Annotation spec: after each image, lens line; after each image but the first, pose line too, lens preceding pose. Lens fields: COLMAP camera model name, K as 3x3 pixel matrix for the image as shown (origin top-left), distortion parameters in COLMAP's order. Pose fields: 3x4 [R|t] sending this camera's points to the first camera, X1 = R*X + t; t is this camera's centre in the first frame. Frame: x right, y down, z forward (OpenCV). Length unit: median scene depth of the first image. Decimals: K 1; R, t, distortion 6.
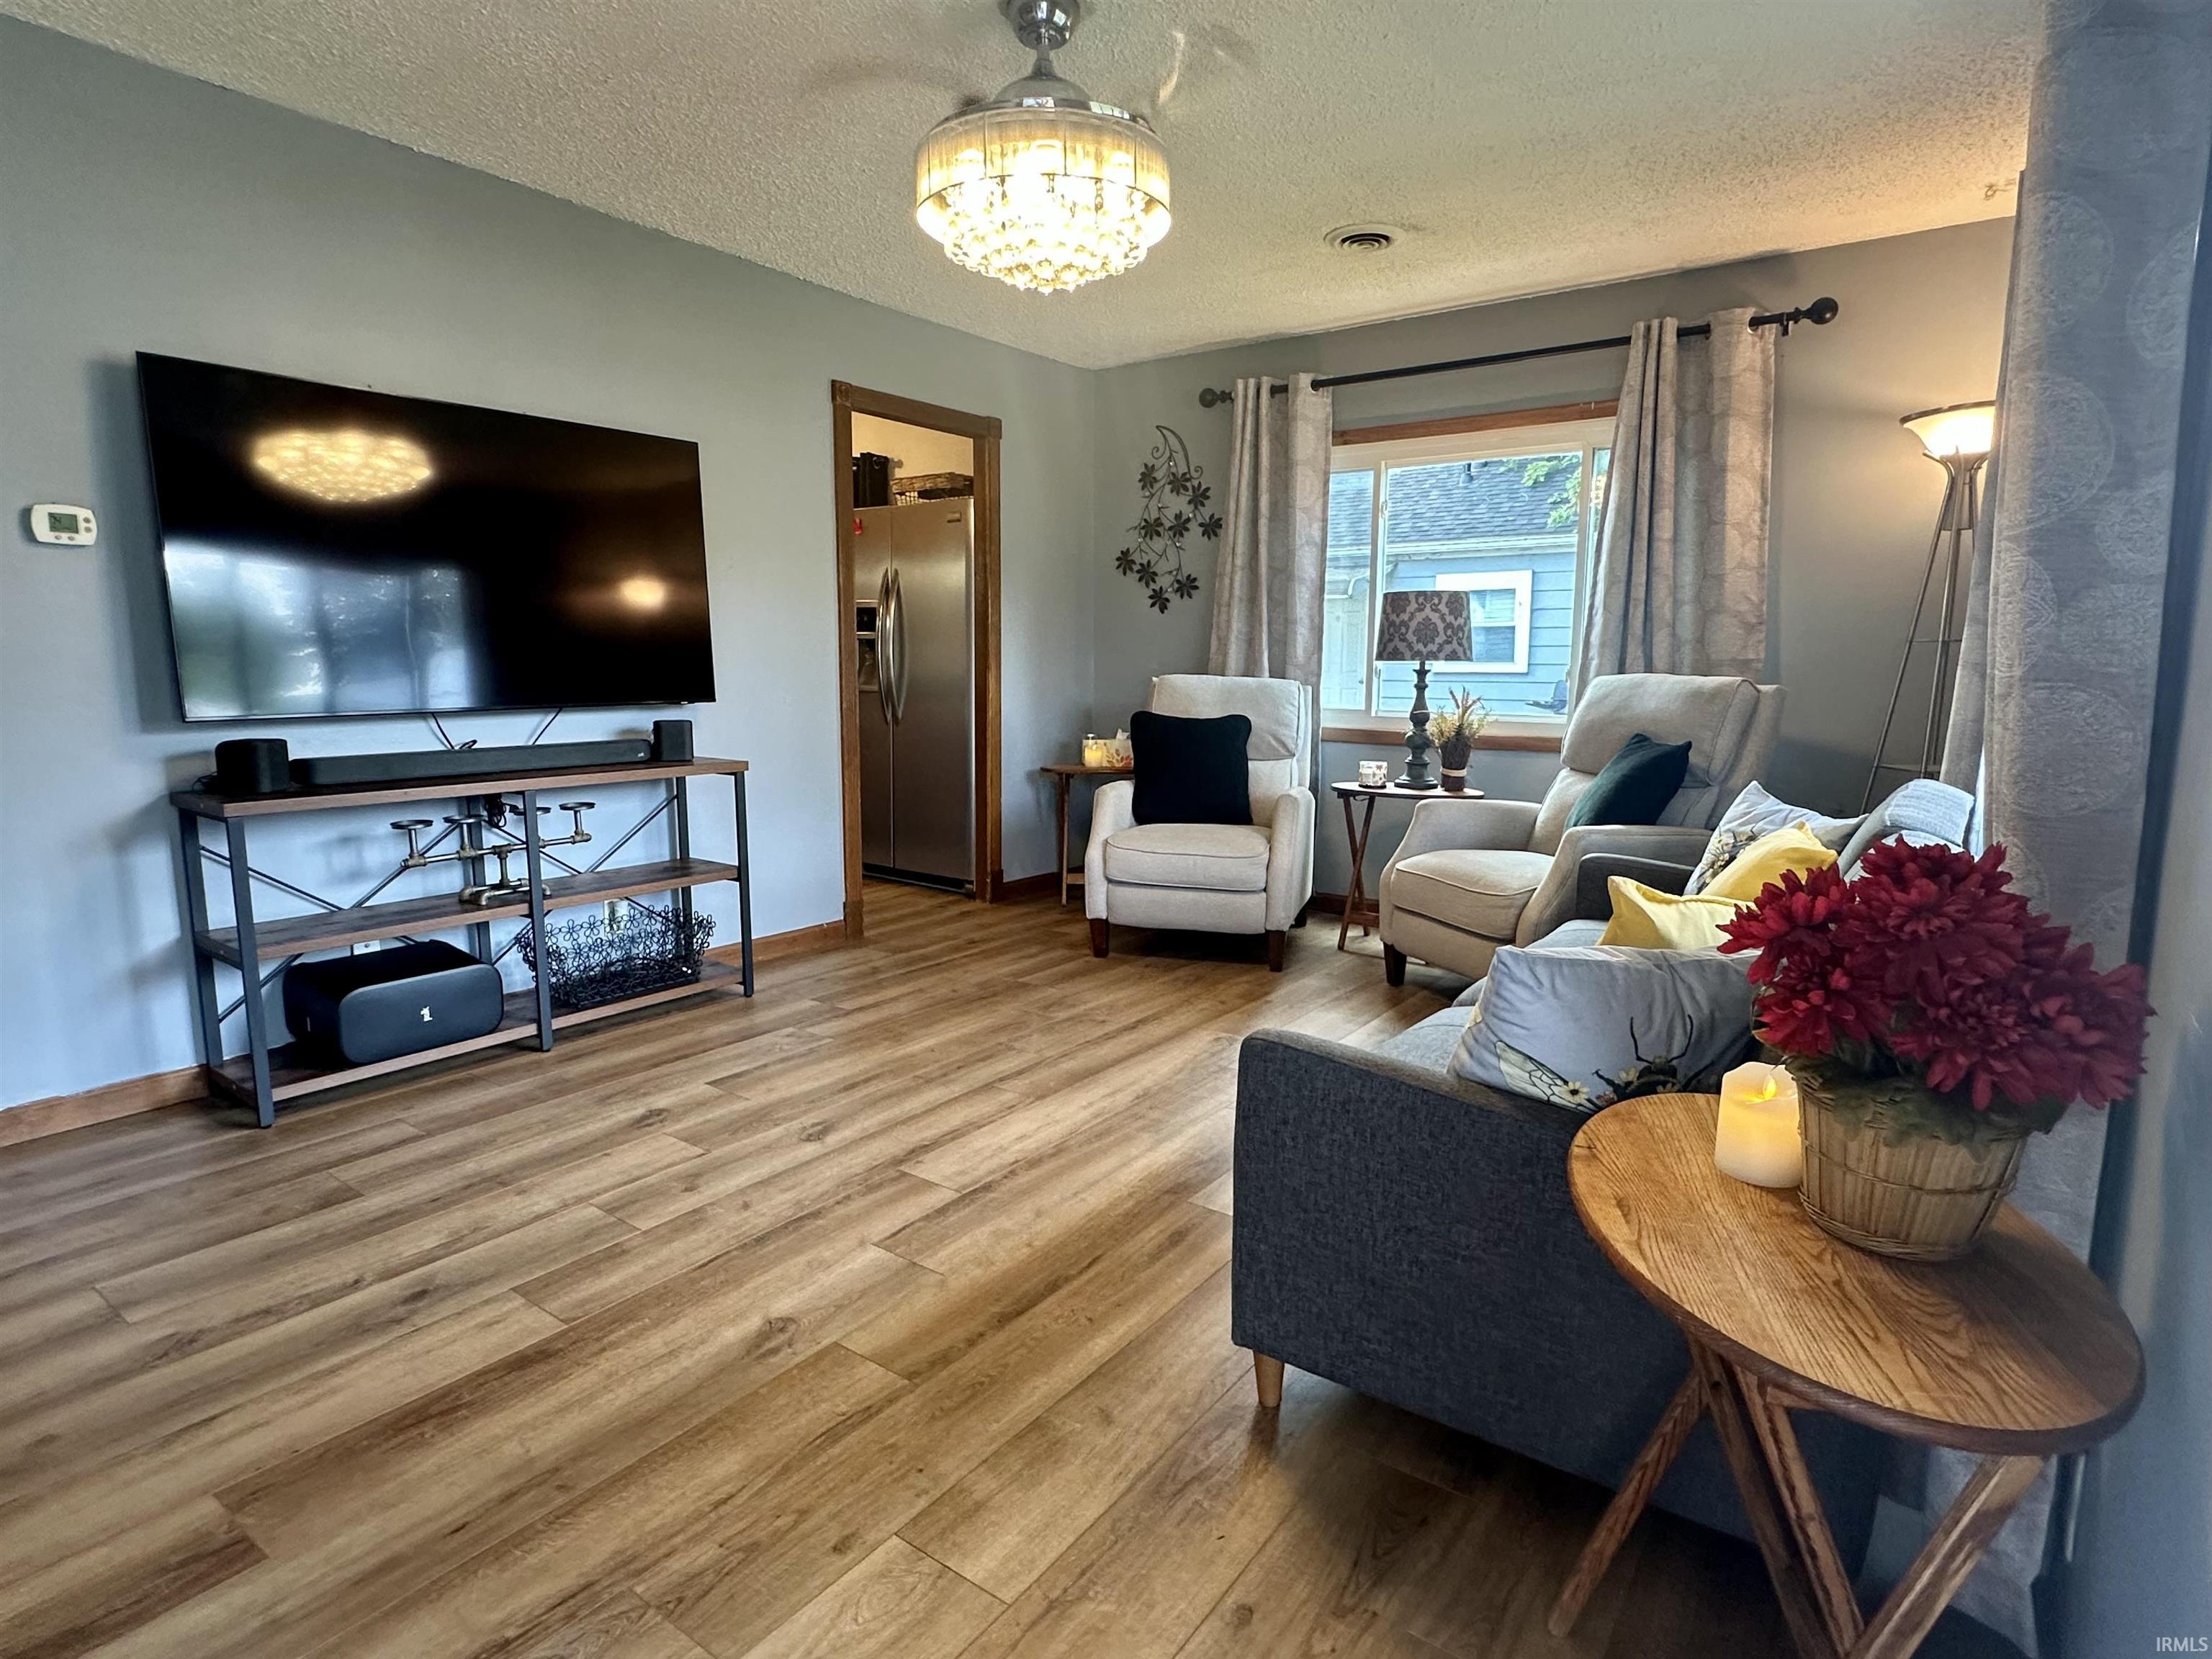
lens RADIAL K [[1200.0, 0, 1099.8], [0, 1200.0, 823.4], [0, 0, 1]] dist [0.010549, -0.009033]
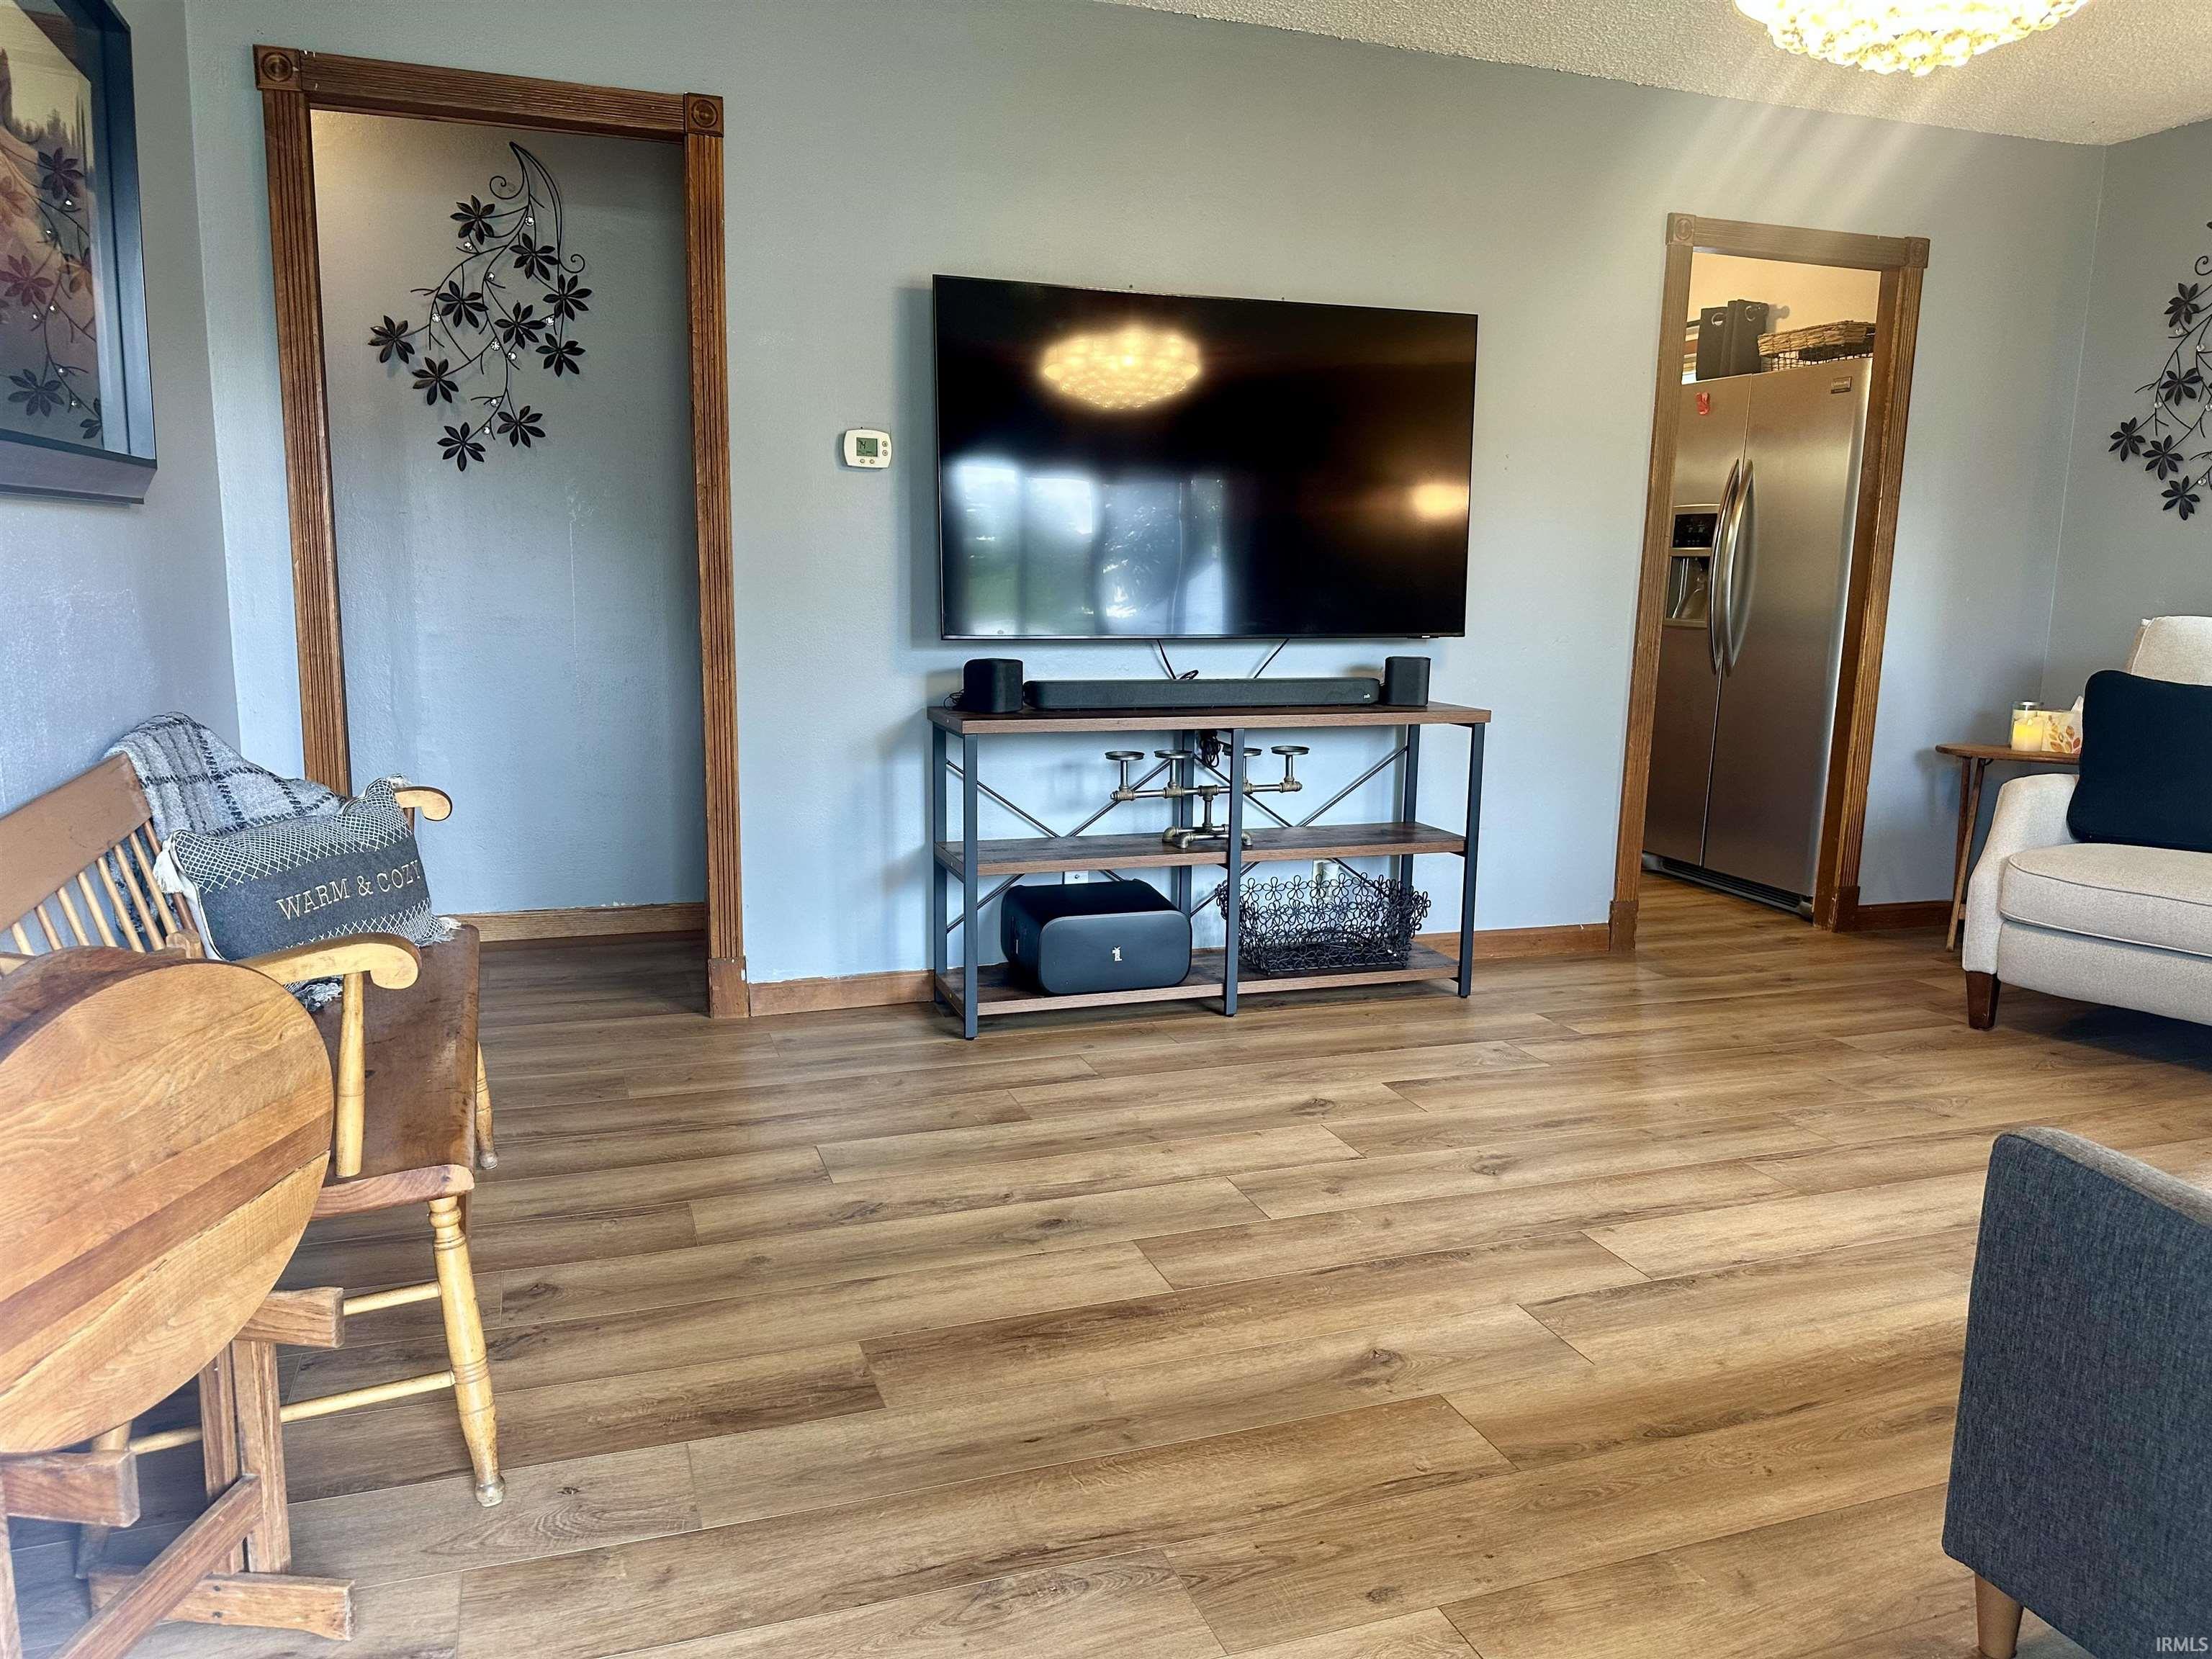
lens RADIAL K [[1557.2, 0, 1087.9], [0, 1557.2, 840.3], [0, 0, 1]] dist [0.070858, -0.072093]
pose [[0.827510, 0.106804, -0.551199, 0.094692], [-0.091247, 0.994271, 0.055668, 0.001853], [0.553987, 0.004229, 0.832515, -0.042799]]
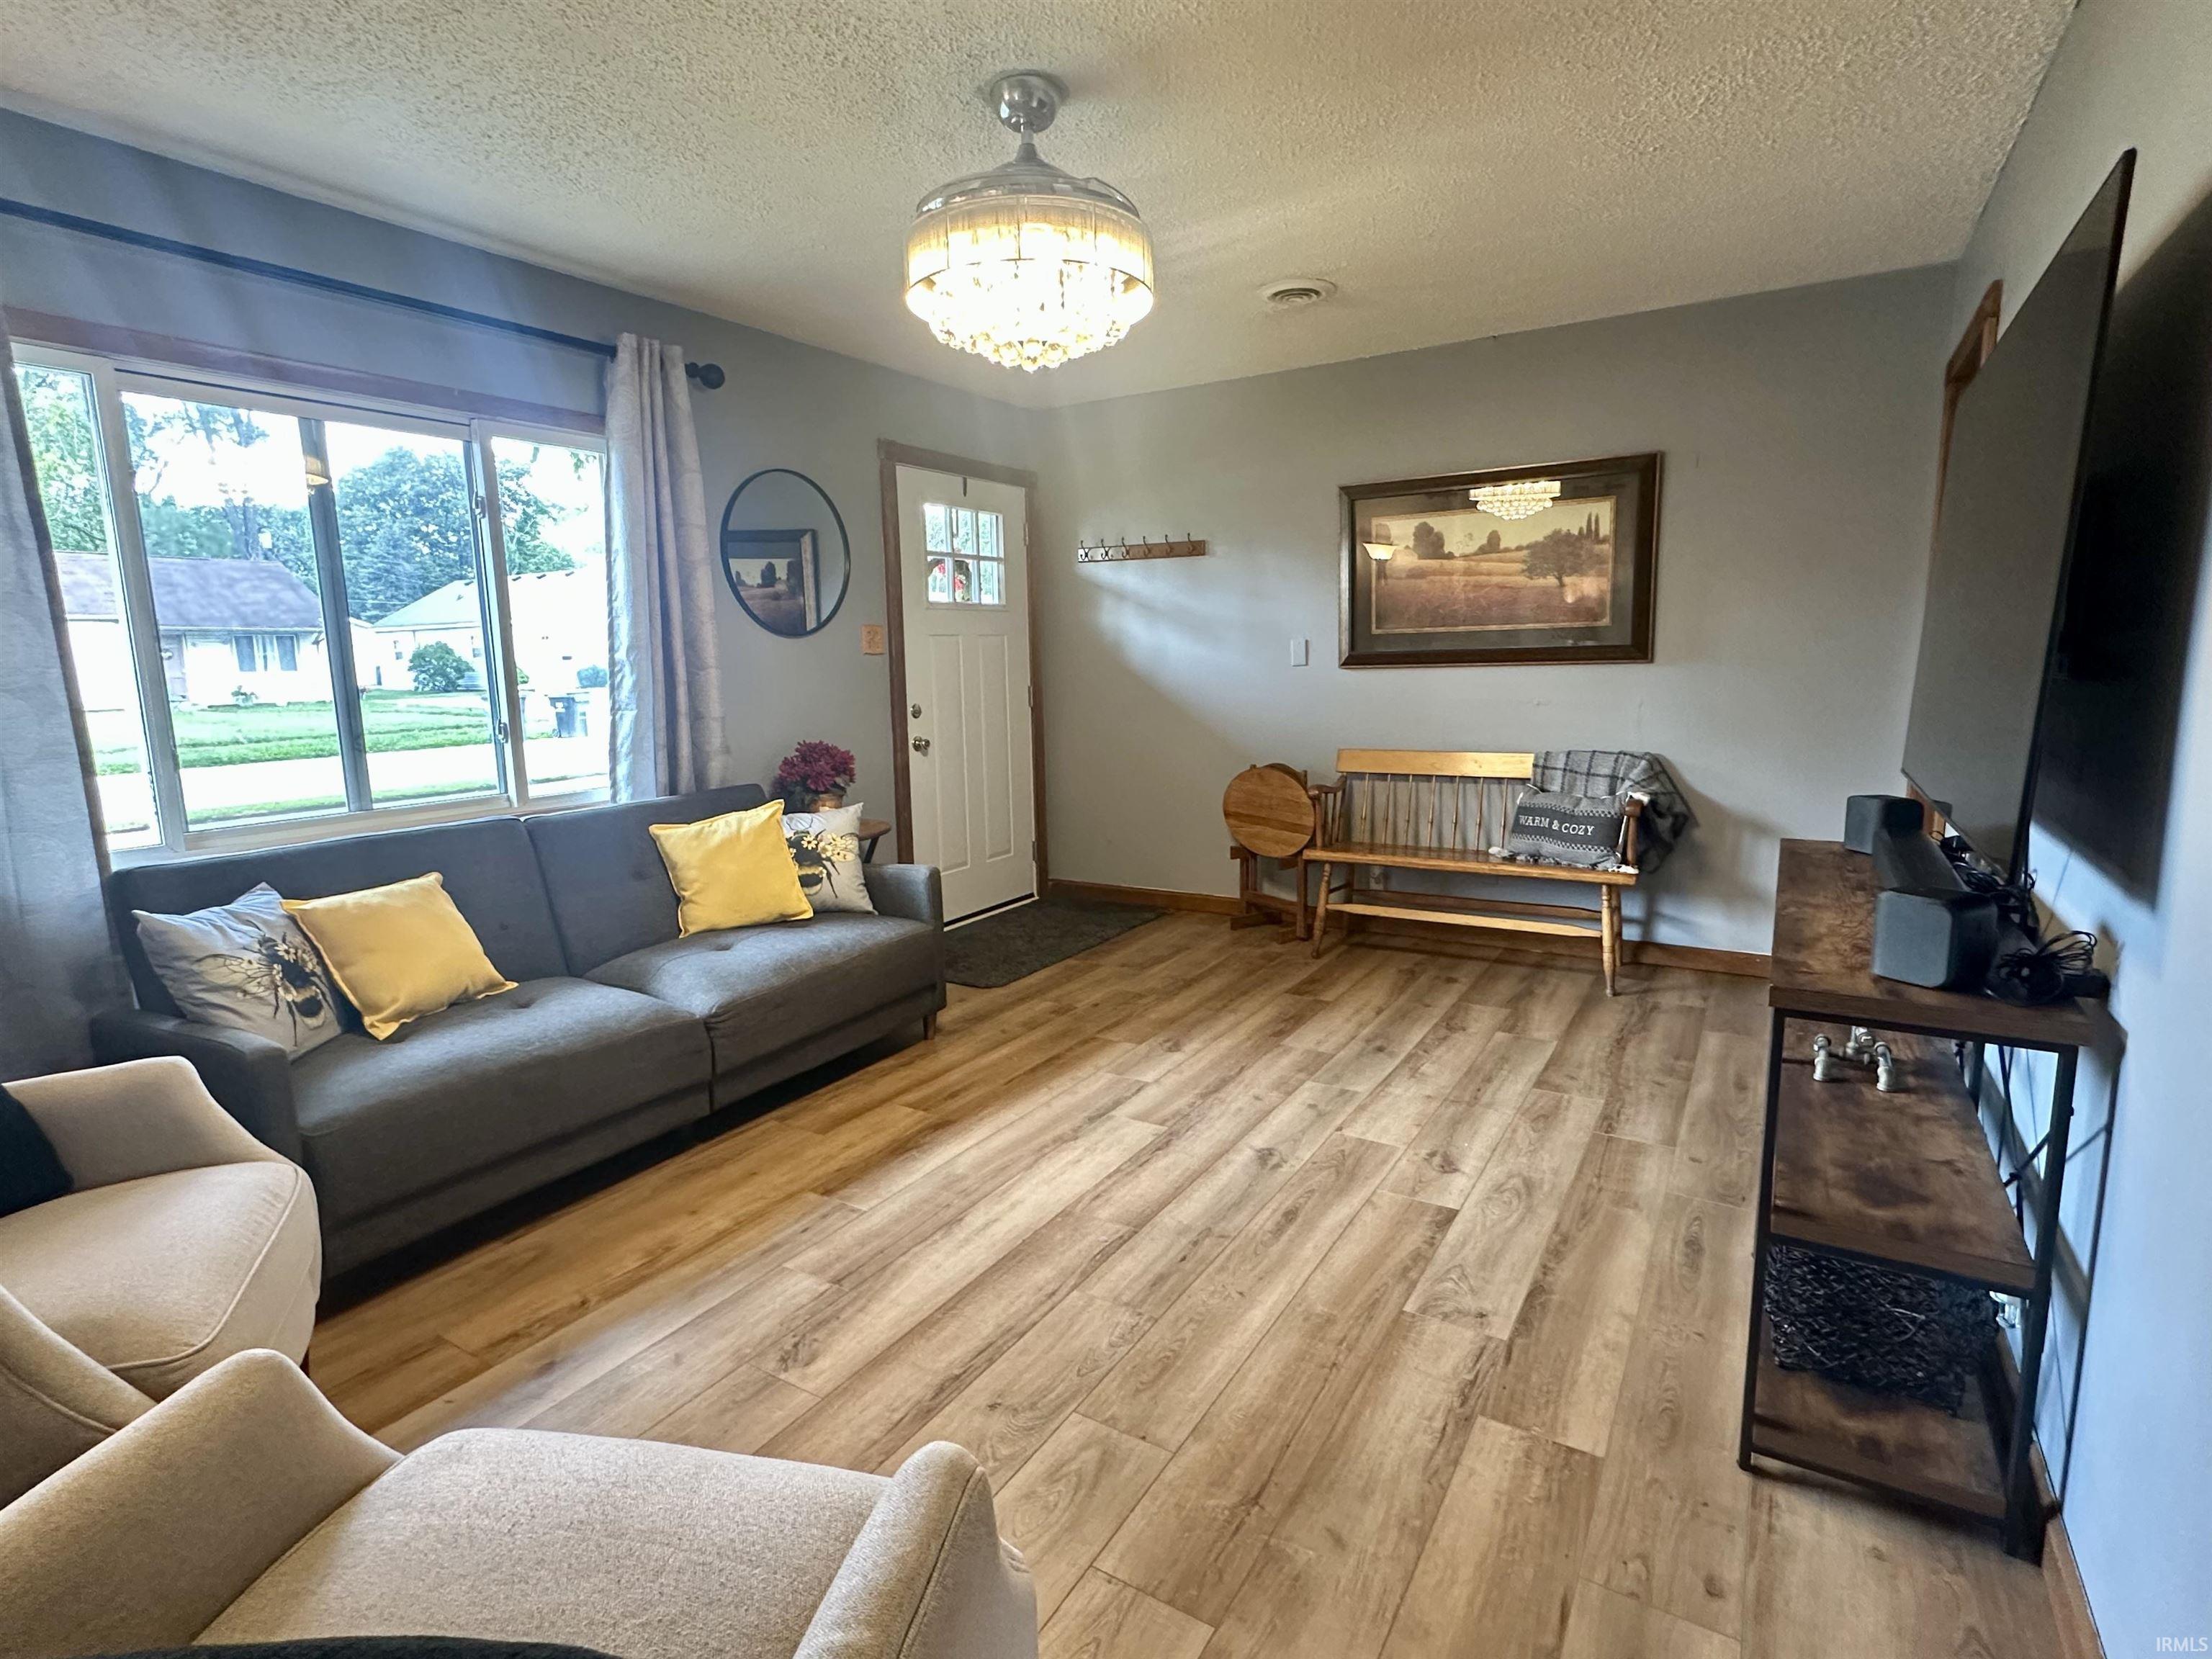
lens RADIAL K [[1092.1, 0, 1109.6], [0, 1092.1, 816.4], [0, 0, 1]] dist [-0.001228, 0.002015]
pose [[-0.996049, 0.023715, -0.085576, -0.016614], [-0.001427, 0.959281, 0.282450, -0.288836], [0.088790, 0.281457, -0.955457, 1.705199]]
